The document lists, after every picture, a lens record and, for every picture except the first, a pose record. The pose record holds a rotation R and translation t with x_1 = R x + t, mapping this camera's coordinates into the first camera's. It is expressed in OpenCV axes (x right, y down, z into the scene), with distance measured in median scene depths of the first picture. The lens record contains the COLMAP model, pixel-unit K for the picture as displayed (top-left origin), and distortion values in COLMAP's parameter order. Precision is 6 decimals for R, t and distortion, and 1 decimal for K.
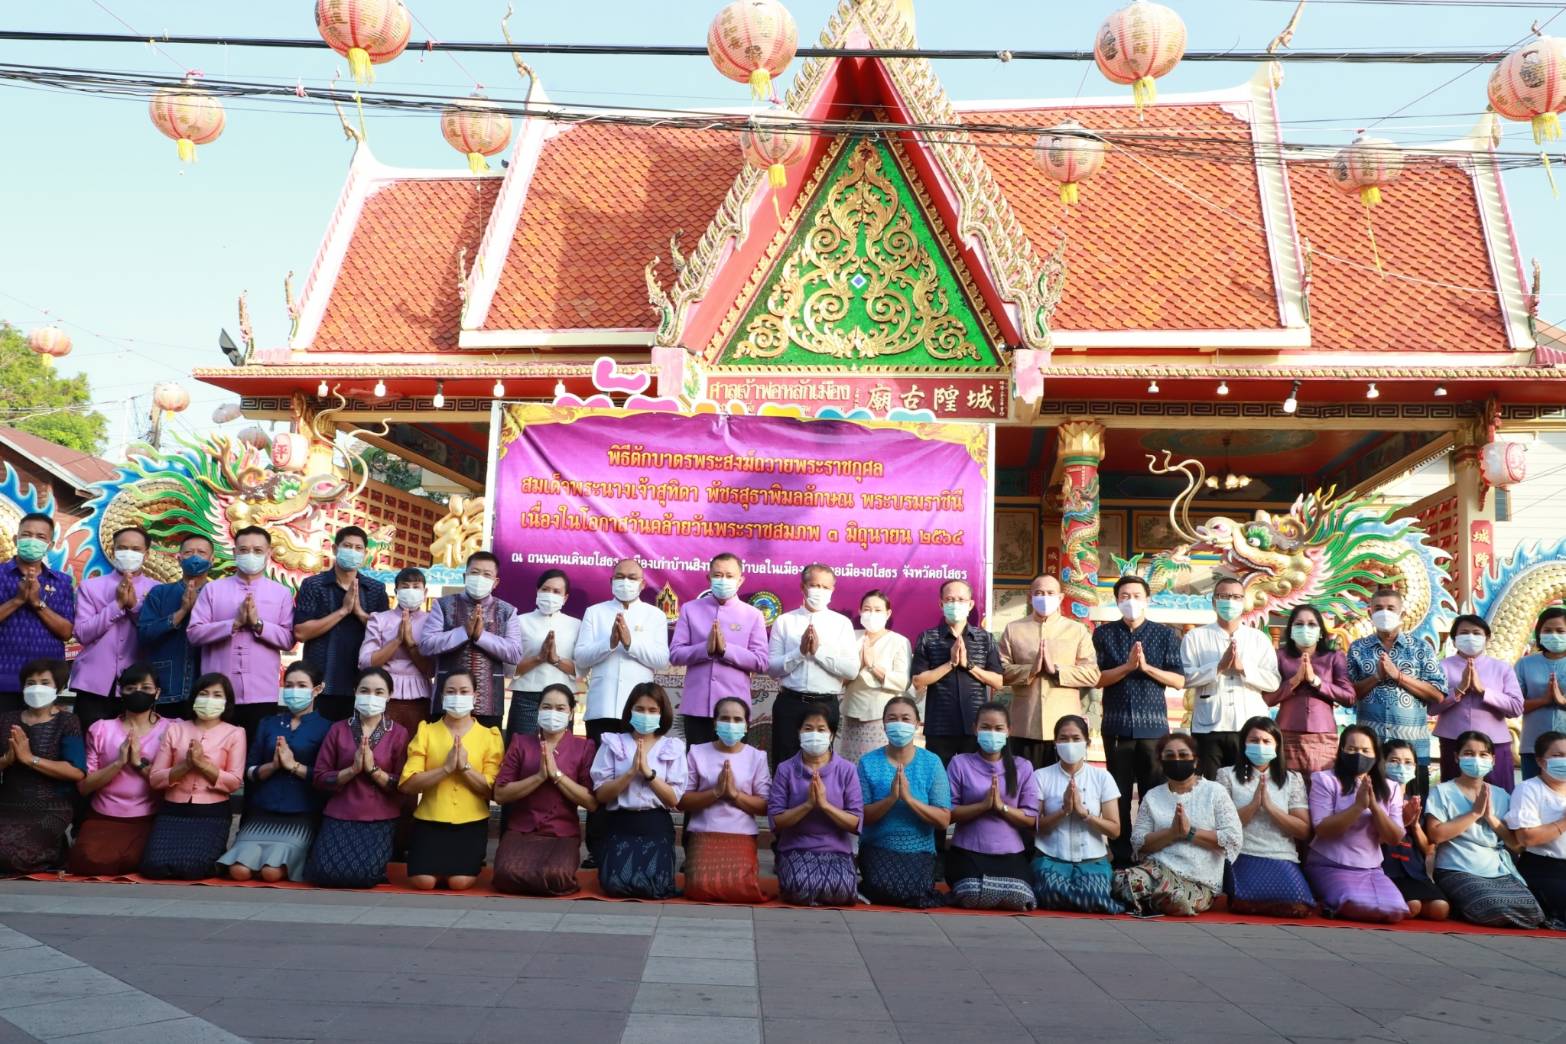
lens RADIAL K [[1297.5, 0, 805.4], [0, 1297.5, 517.5], [0, 0, 1]] dist [0.001531, 0.012219]
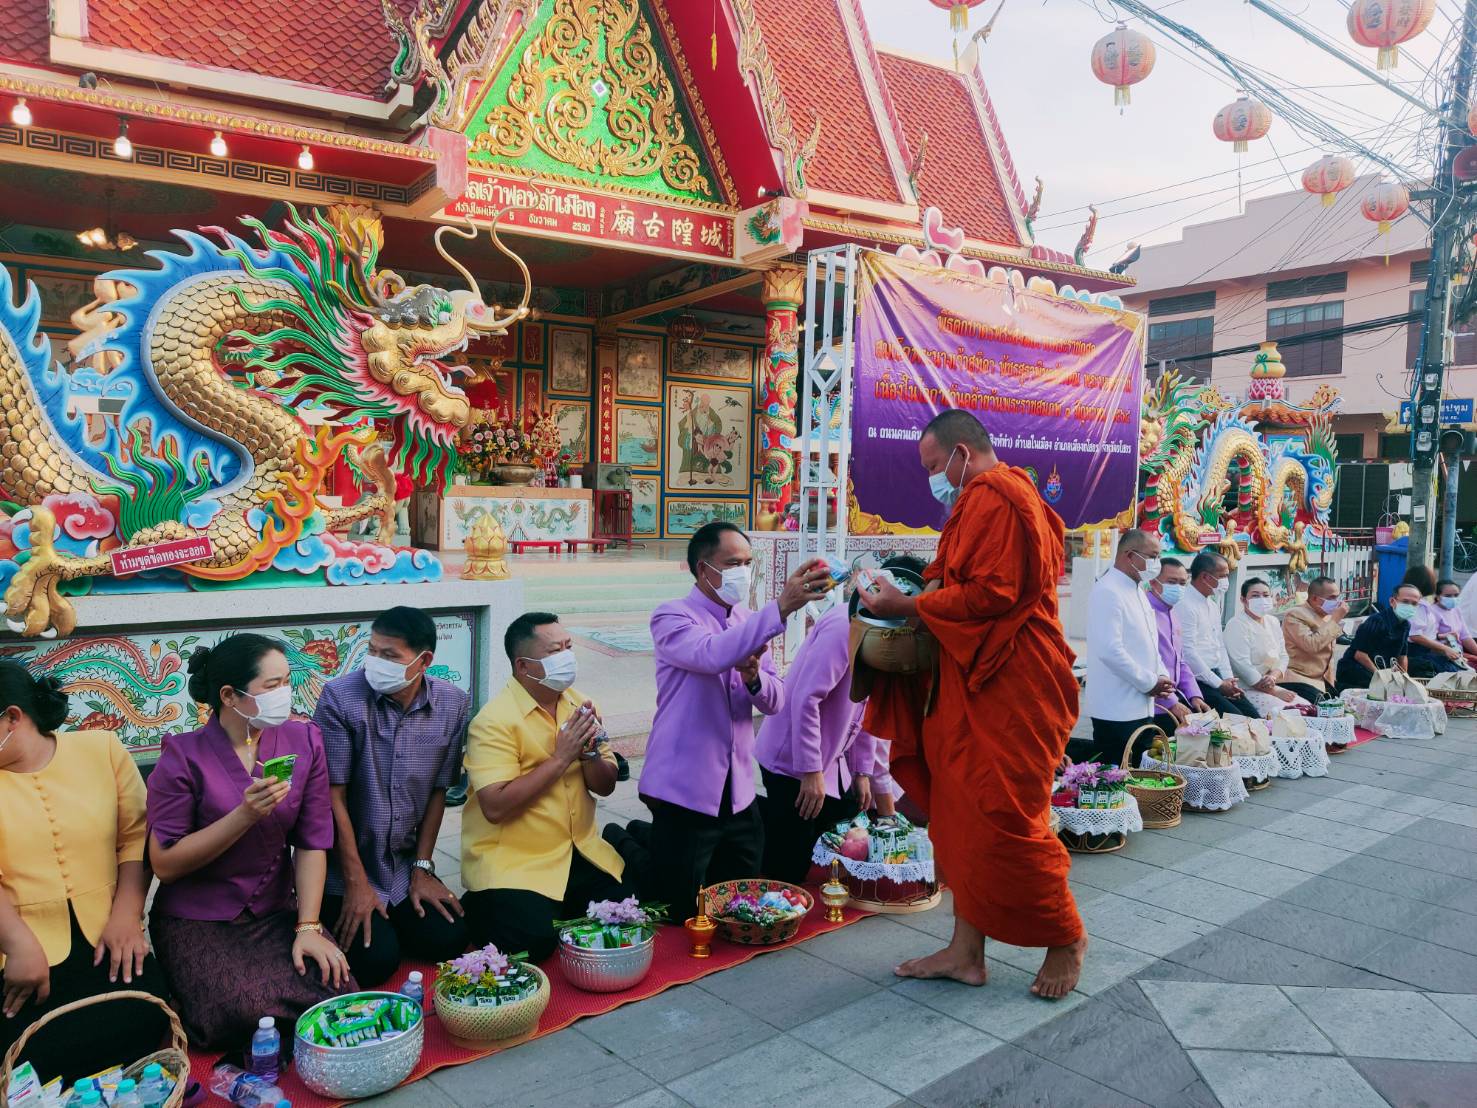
lens RADIAL K [[1127.1, 0, 738.7], [0, 1127.1, 555.8], [0, 0, 1]] dist [0.019059, -0.033152]
pose [[0.764482, -0.060519, 0.641798, -0.443346], [-0.081667, 0.978470, 0.189545, -0.013691], [-0.639451, -0.197318, 0.743080, 0.263292]]
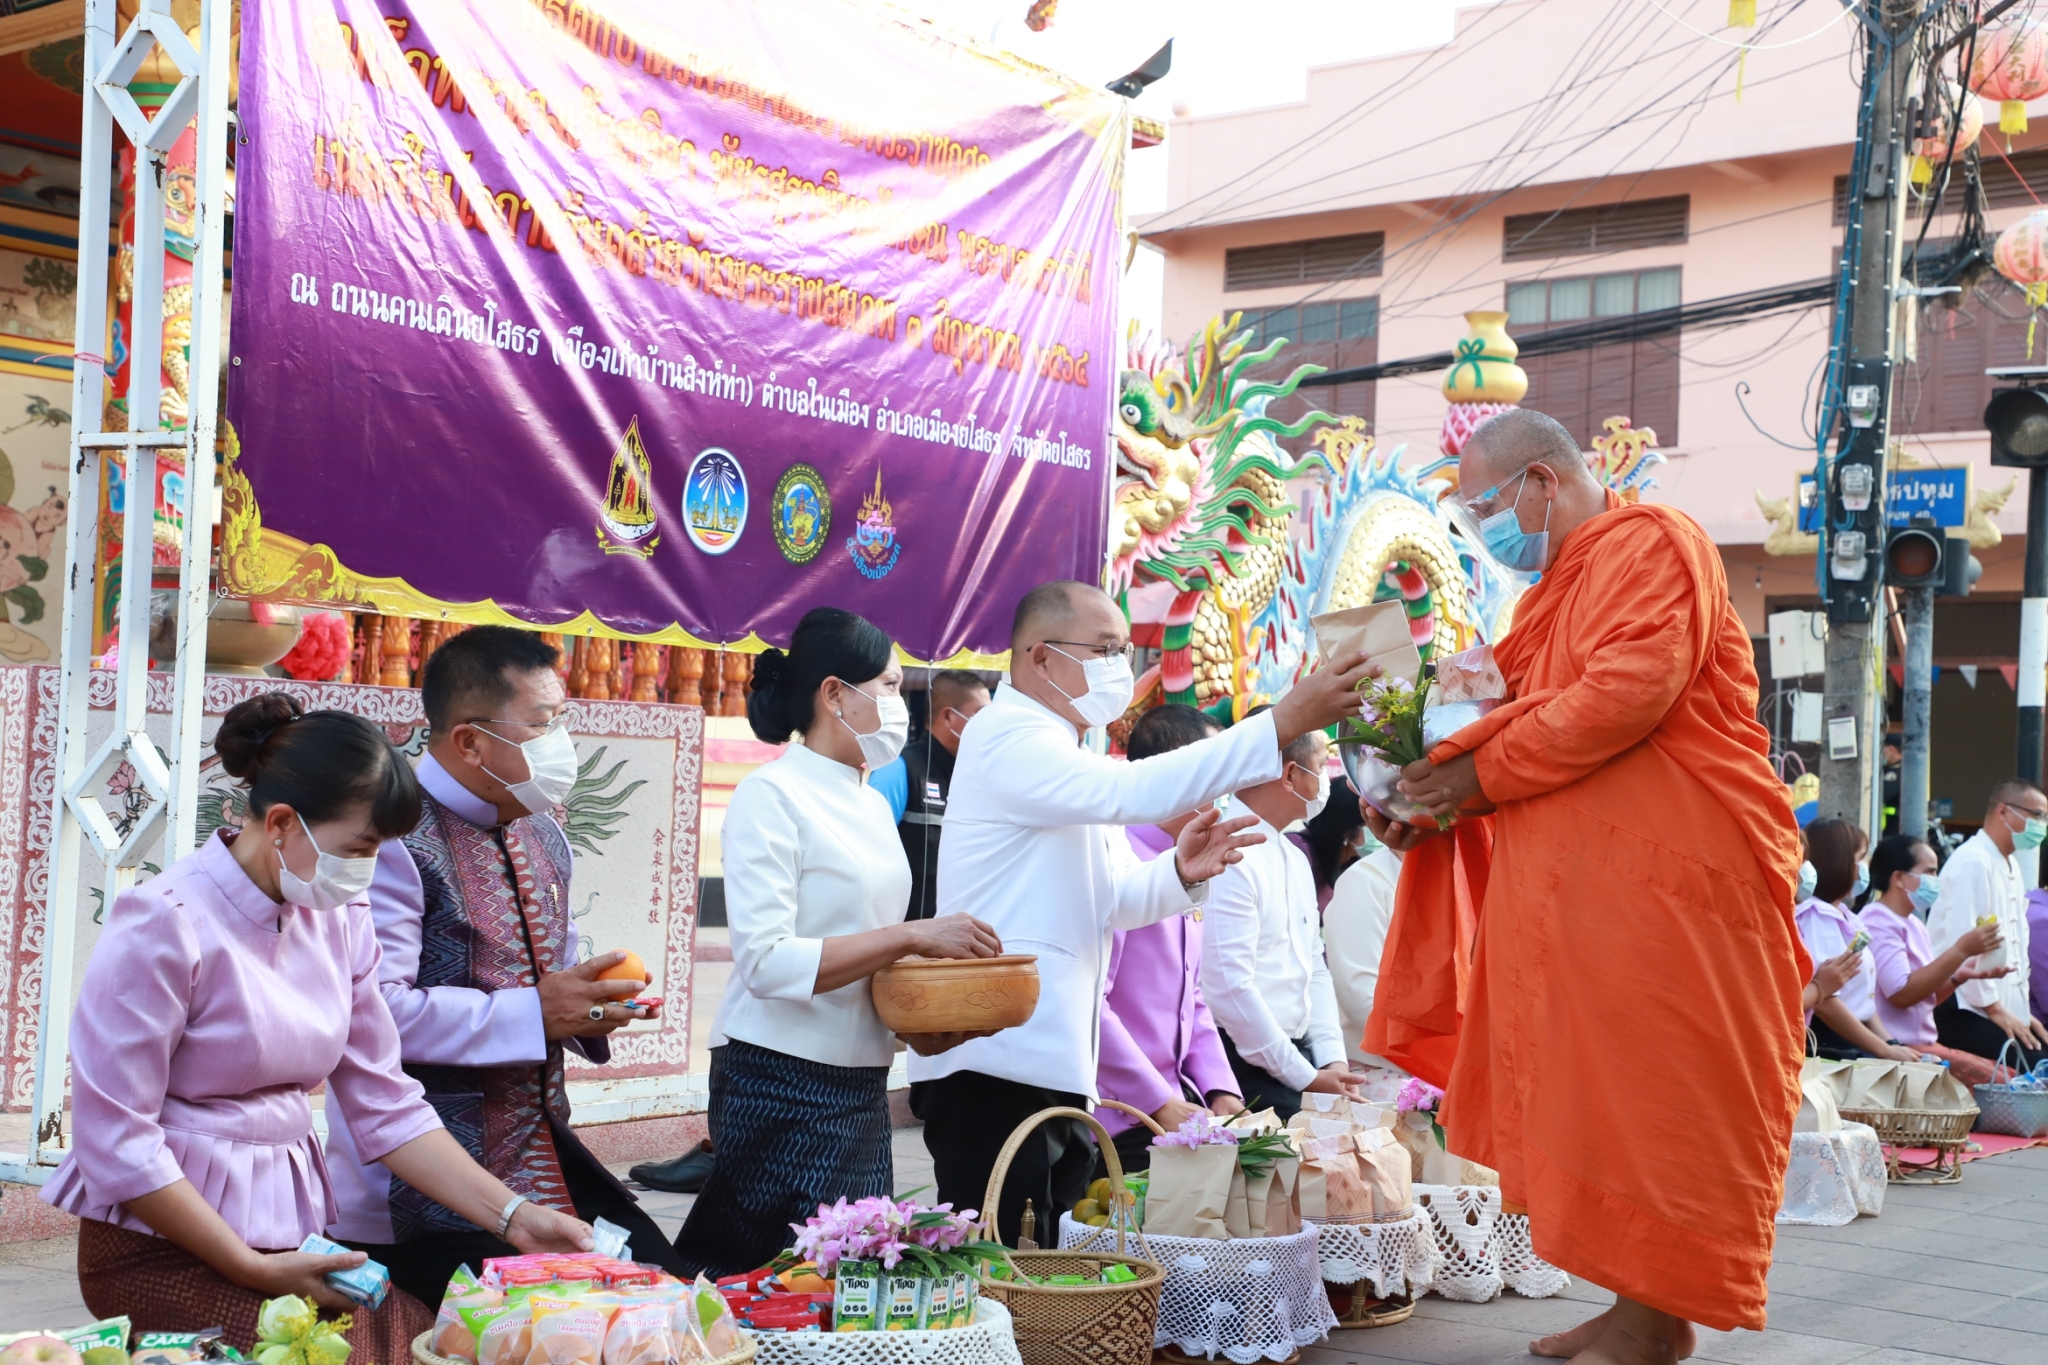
lens RADIAL K [[3051.2, 0, 1022.3], [0, 3051.2, 683.8], [0, 0, 1]] dist [0.252240, 0.000000]
pose [[0.564213, 0.012949, 0.825528, -0.396294], [-0.129479, 0.988893, 0.072981, 0.026374], [-0.815413, -0.148065, 0.559623, 0.259360]]
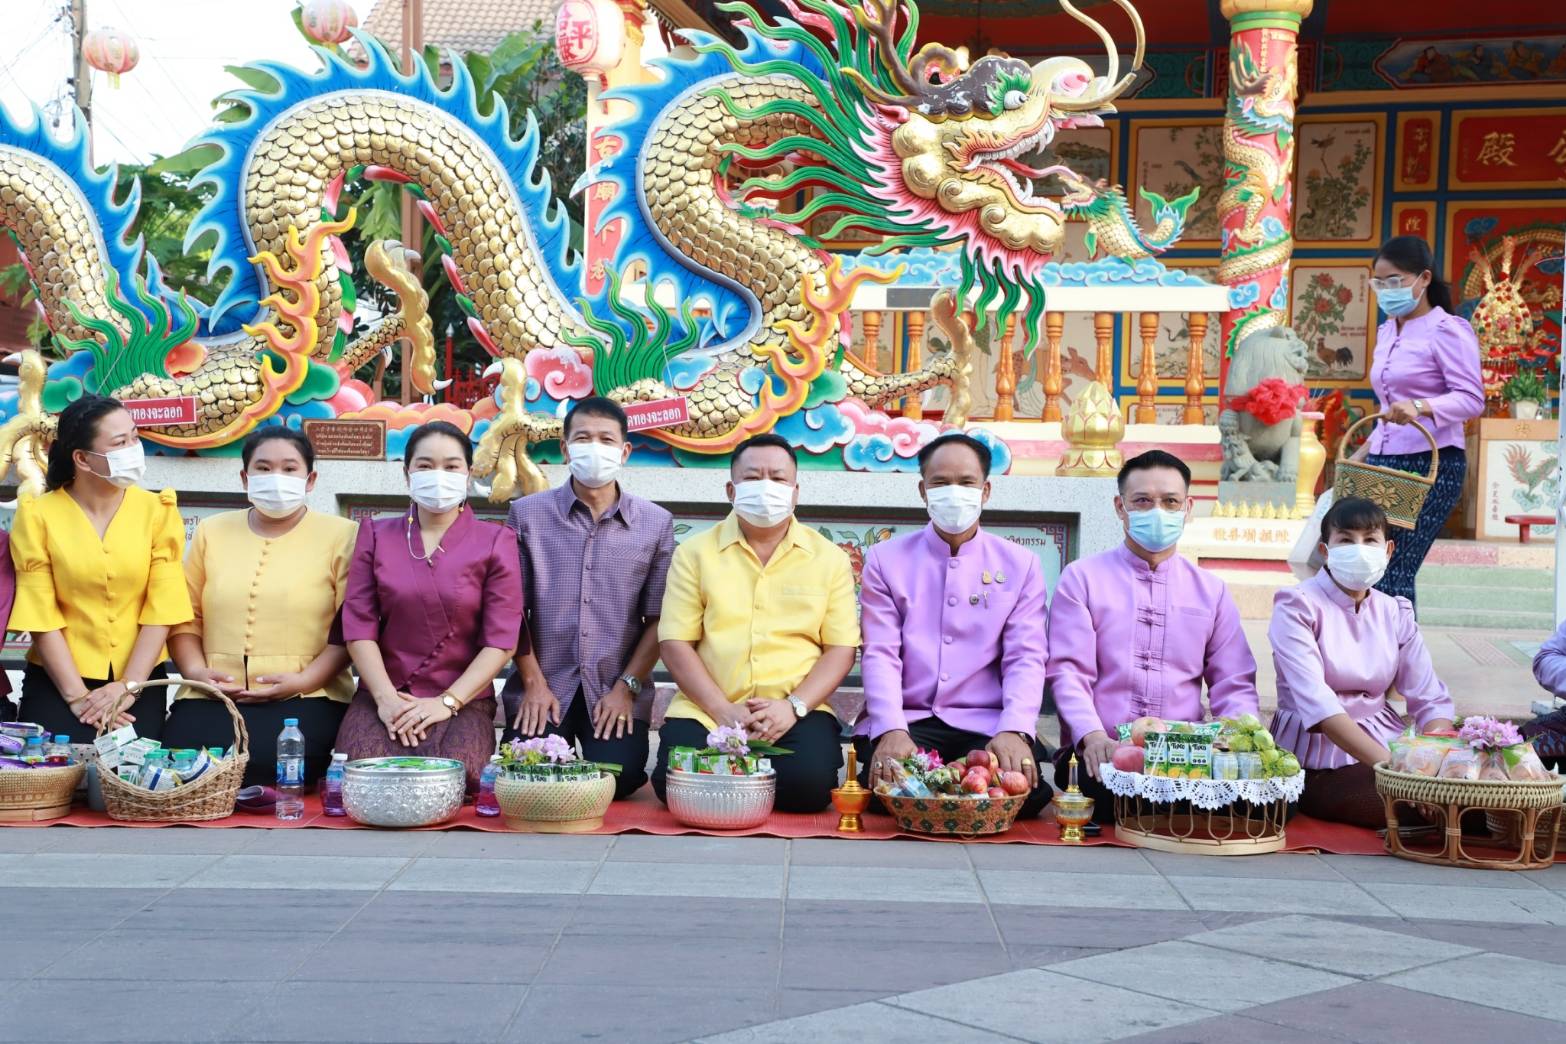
lens RADIAL K [[2333.1, 0, 785.9], [0, 2333.1, 513.1], [0, 0, 1]] dist [0.252240, 0.000000]
pose [[0.998443, -0.018386, -0.052670, -0.286448], [0.025913, 0.988946, 0.145992, 0.003329], [0.049404, -0.147129, 0.987883, 0.037390]]
